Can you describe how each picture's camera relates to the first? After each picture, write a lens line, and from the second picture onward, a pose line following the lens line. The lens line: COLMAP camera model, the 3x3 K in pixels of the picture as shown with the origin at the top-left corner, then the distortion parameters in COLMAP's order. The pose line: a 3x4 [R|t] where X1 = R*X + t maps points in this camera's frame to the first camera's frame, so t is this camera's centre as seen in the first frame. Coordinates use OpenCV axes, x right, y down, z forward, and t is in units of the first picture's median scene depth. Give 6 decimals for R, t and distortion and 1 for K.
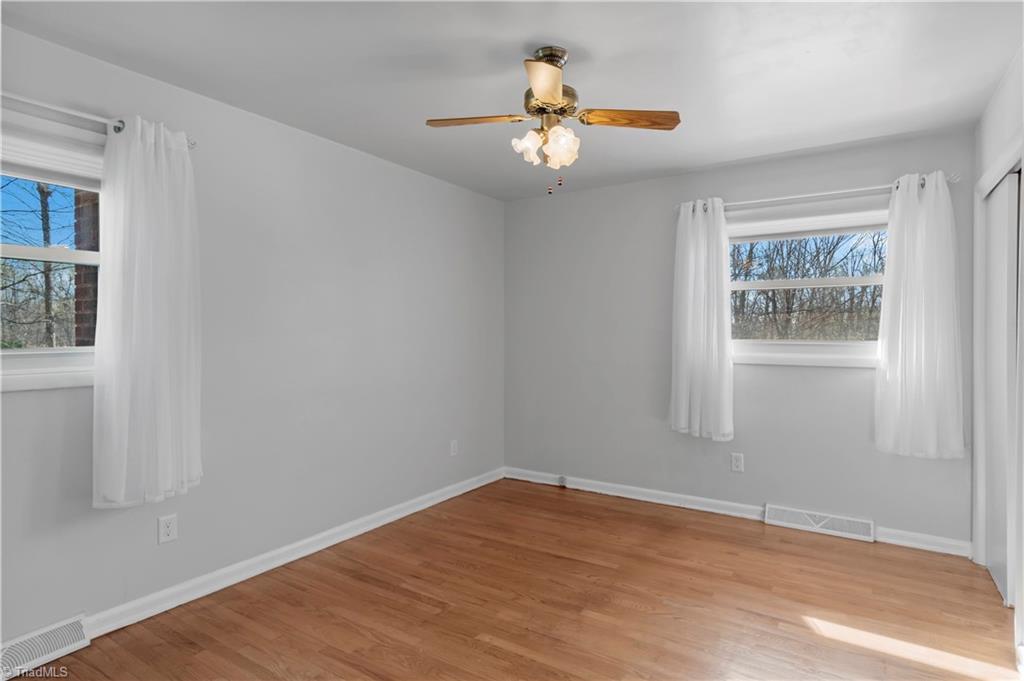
lens RADIAL K [[536.8, 0, 514.2], [0, 536.8, 328.2], [0, 0, 1]] dist [0.001339, 0.000606]
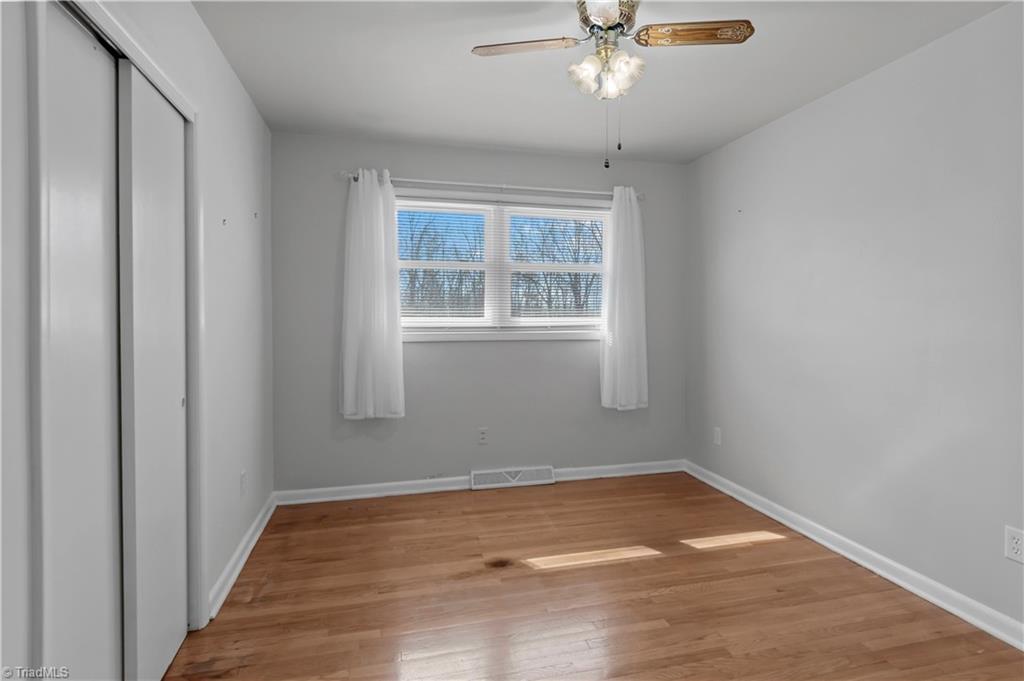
lens RADIAL K [[536.8, 0, 514.2], [0, 536.8, 328.2], [0, 0, 1]] dist [0.001339, 0.000606]
pose [[0.685859, -0.014107, 0.727598, -0.262753], [-0.014754, 0.999337, 0.033283, 0.005825], [-0.727585, -0.033562, 0.685196, 0.228509]]
